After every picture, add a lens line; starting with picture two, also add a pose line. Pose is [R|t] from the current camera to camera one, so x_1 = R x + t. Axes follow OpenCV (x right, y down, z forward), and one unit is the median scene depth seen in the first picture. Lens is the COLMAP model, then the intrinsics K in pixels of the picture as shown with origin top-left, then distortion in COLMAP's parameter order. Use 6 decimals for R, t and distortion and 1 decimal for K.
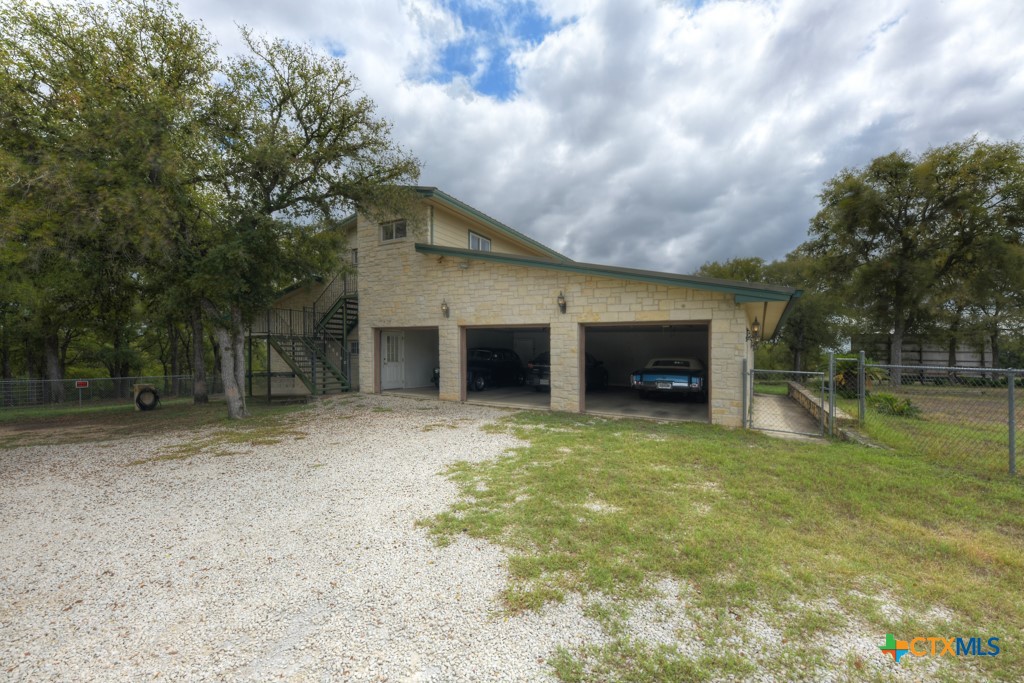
lens RADIAL K [[423.5, 0, 512.1], [0, 423.5, 356.1], [0, 0, 1]] dist [0.008003, -0.000001]
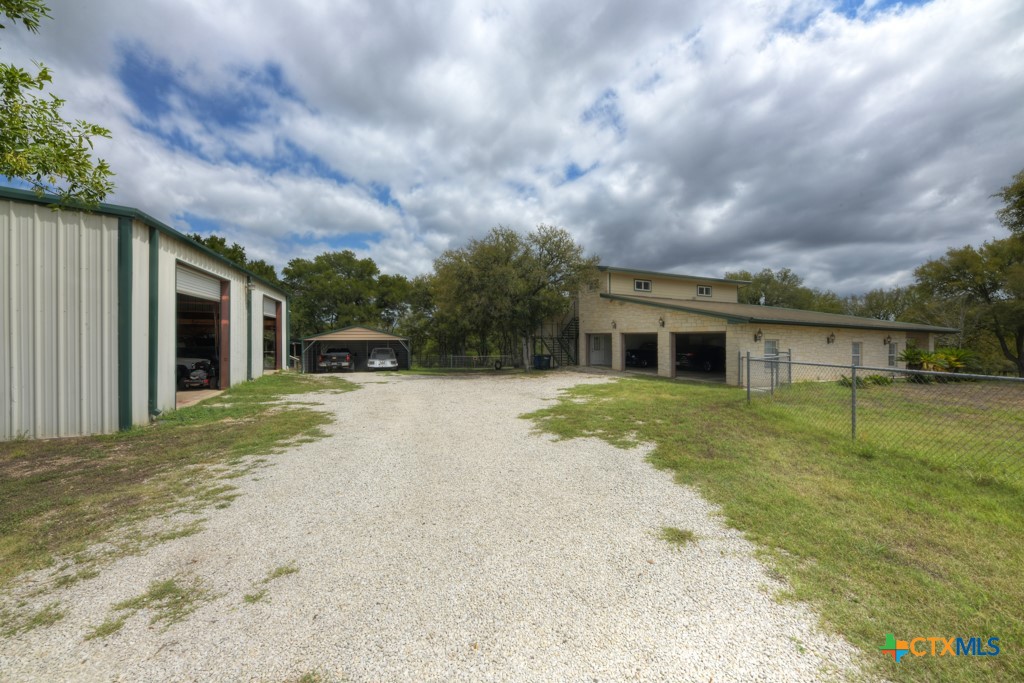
lens RADIAL K [[352.2, 0, 510.4], [0, 352.2, 337.7], [0, 0, 1]] dist [0.016271, -0.007358]
pose [[0.799350, -0.010540, -0.600773, 0.474699], [-0.001235, 0.999815, -0.019184, -0.016791], [0.600864, 0.016076, 0.799189, -0.664190]]
